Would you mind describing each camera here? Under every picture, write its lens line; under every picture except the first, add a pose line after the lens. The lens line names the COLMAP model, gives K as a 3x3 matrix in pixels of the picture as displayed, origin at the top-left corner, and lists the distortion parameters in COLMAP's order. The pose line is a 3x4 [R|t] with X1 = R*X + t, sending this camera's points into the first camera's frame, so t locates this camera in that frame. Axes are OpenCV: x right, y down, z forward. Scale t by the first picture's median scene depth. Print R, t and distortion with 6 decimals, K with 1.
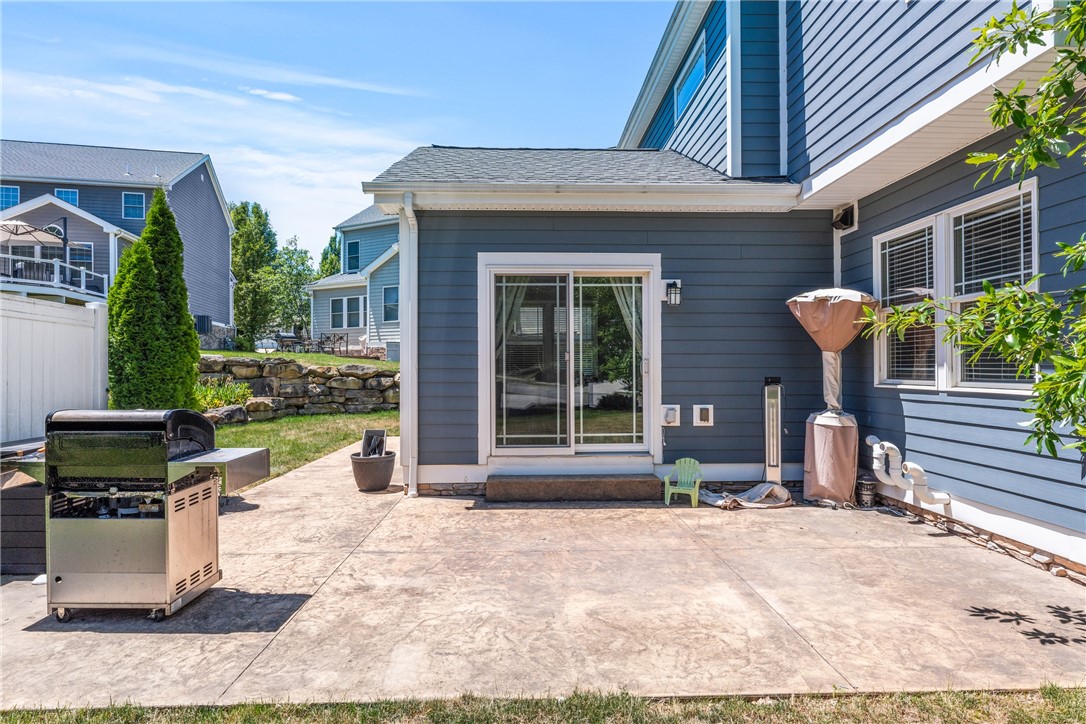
lens RADIAL K [[591.4, 0, 543.1], [0, 591.4, 365.0], [0, 0, 1]] dist [0.000738, 0.000623]
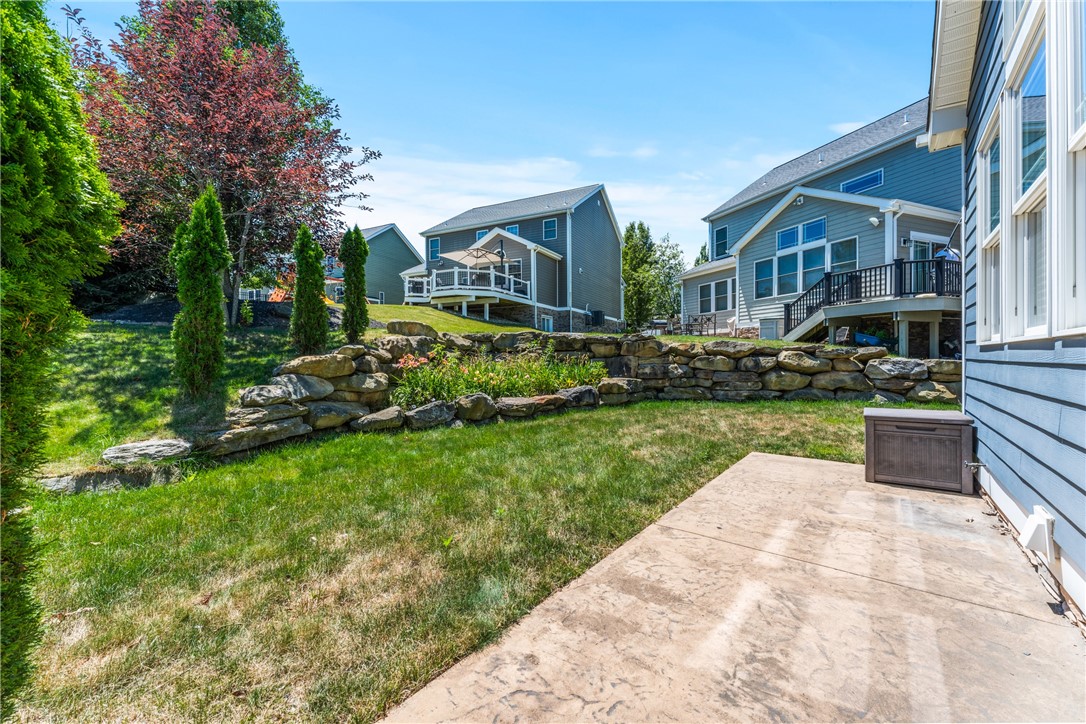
lens RADIAL K [[435.9, 0, 544.6], [0, 435.9, 359.4], [0, 0, 1]] dist [0.002859, -0.000589]
pose [[0.768954, 0.001607, -0.639301, -0.123739], [0.005383, 0.999945, 0.008987, 0.017936], [0.639281, -0.010352, 0.768904, 0.376496]]
